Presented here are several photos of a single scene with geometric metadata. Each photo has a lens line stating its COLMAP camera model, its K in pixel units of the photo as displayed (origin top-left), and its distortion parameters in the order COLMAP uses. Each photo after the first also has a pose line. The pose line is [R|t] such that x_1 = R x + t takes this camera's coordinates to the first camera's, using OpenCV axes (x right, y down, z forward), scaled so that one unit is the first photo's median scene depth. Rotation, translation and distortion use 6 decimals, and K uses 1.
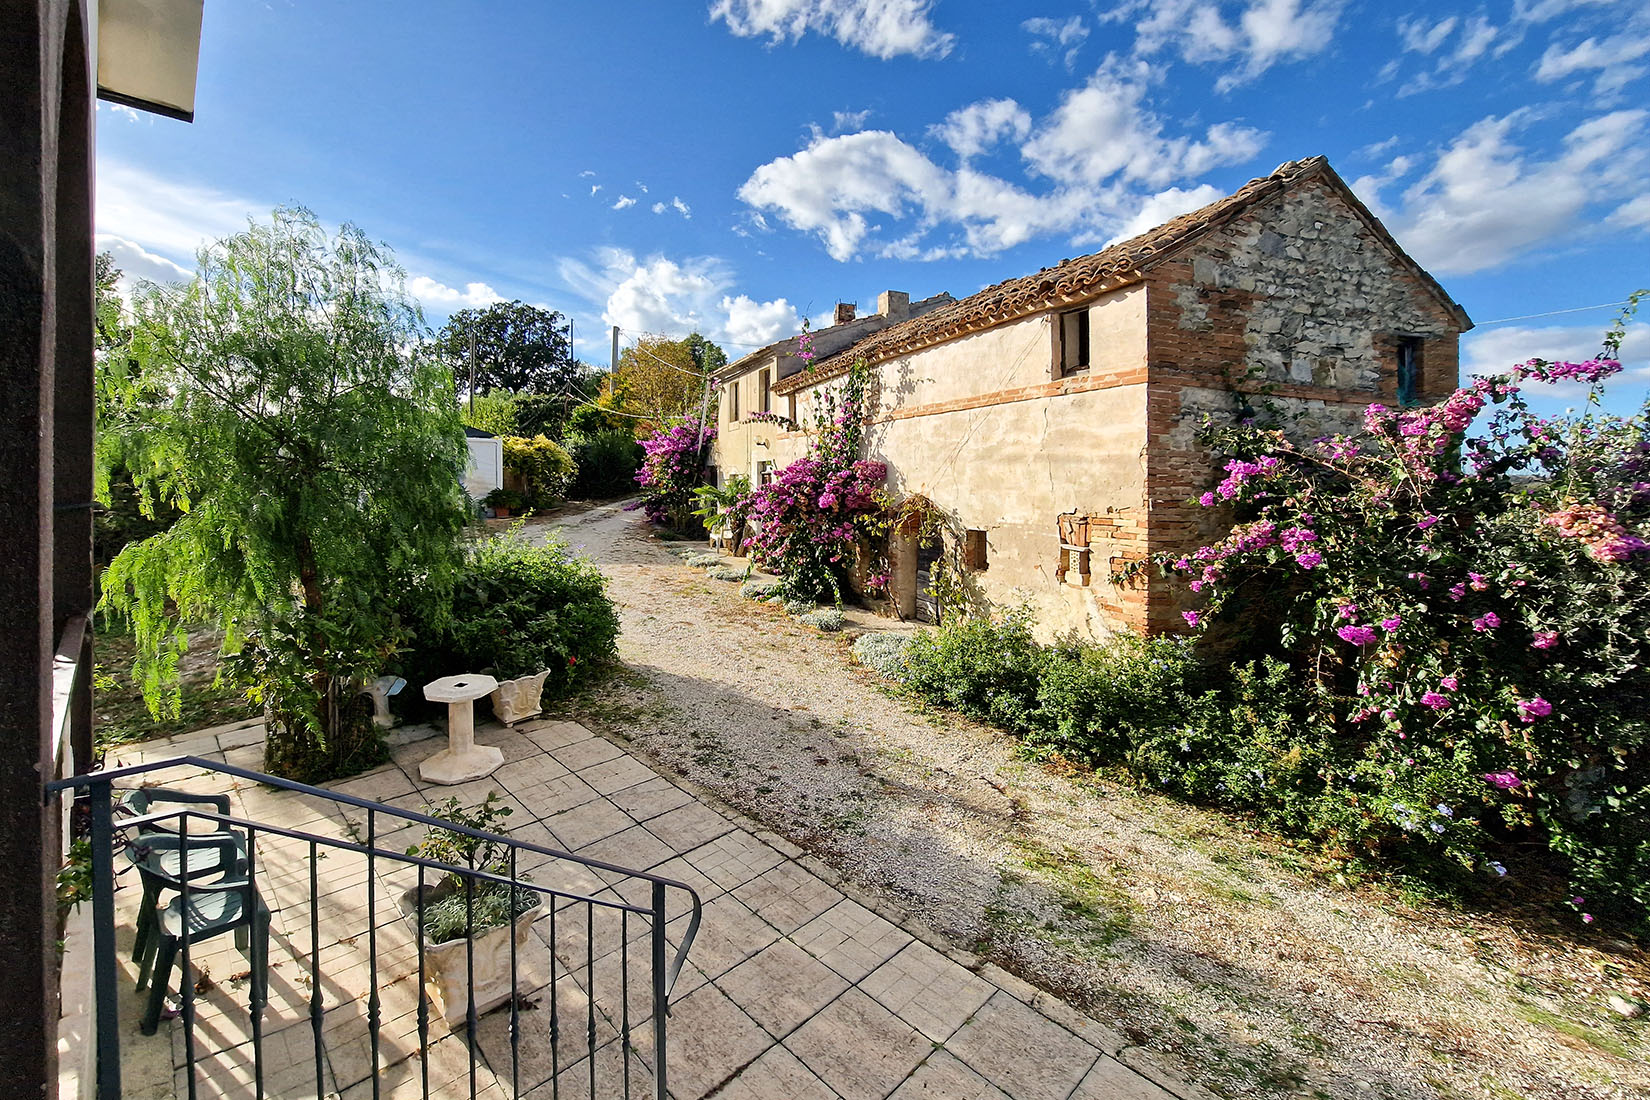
lens RADIAL K [[657.9, 0, 832.5], [0, 657.9, 541.4], [0, 0, 1]] dist [-0.003664, -0.001338]
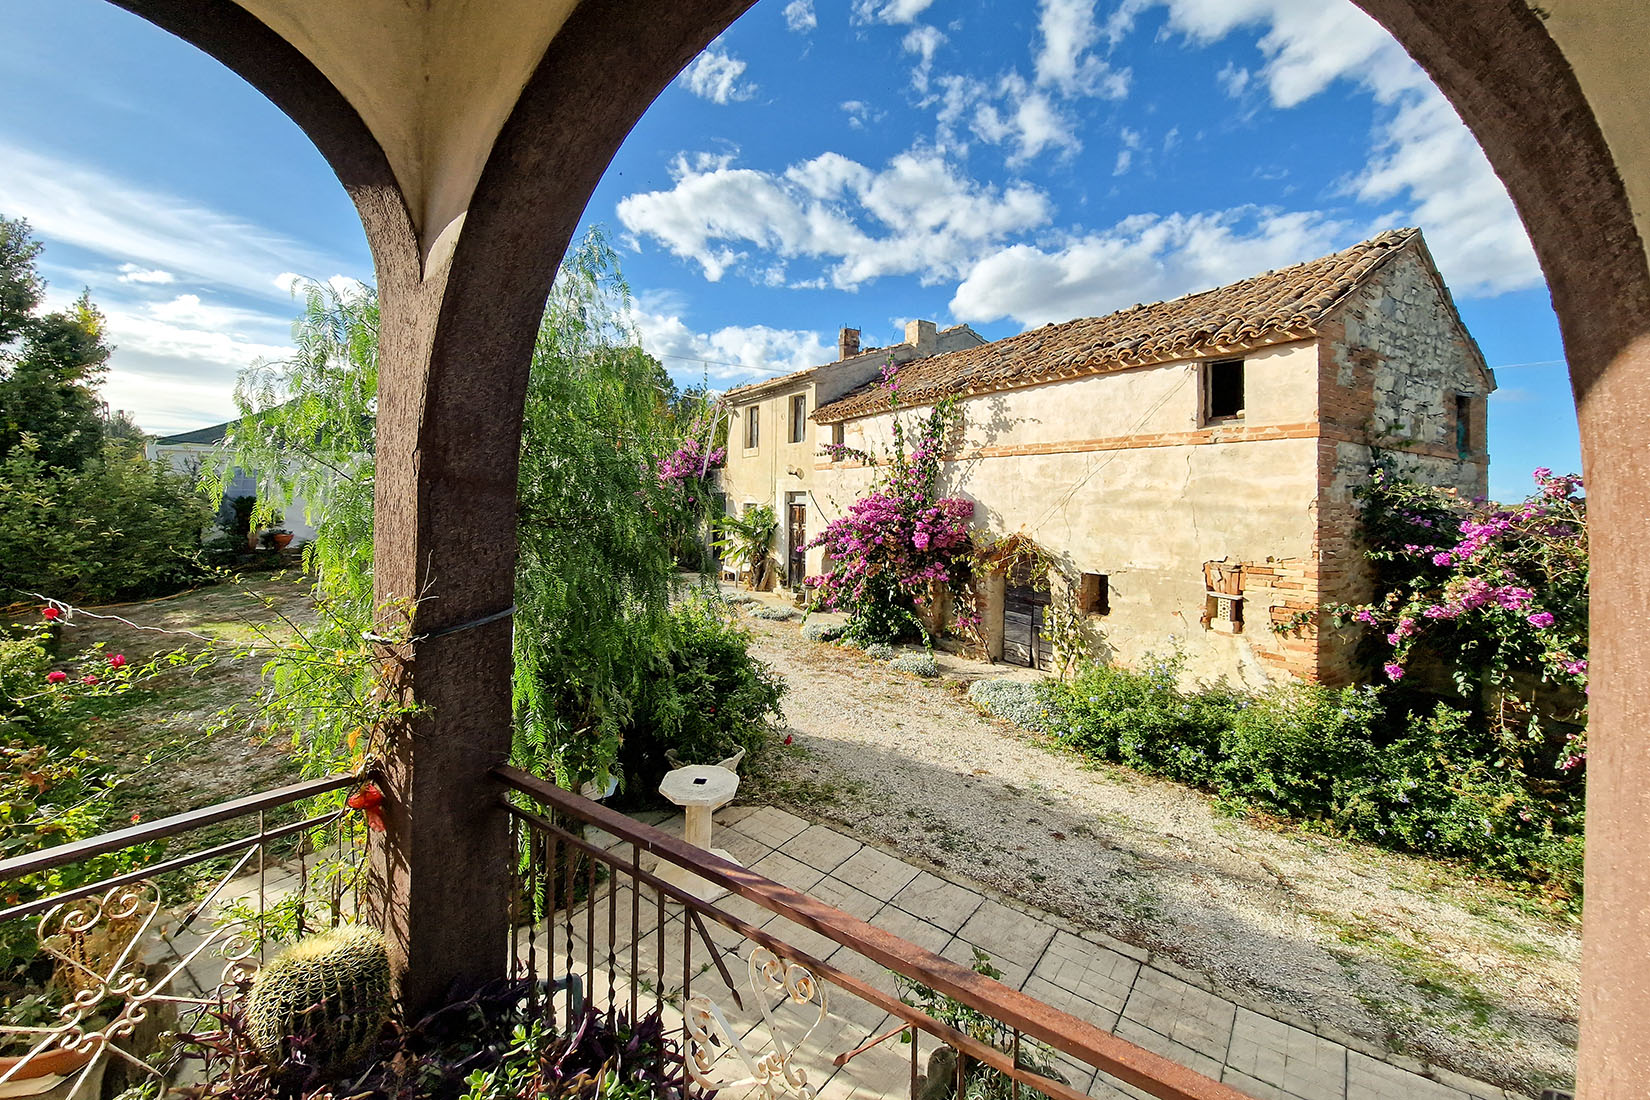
lens RADIAL K [[657.9, 0, 856.0], [0, 657.9, 558.8], [0, 0, 1]] dist [-0.003664, -0.001338]
pose [[0.986591, -0.001128, 0.163210, -0.360535], [0.001624, 0.999994, -0.002907, -0.045362], [-0.163206, 0.003133, 0.986587, 0.098073]]
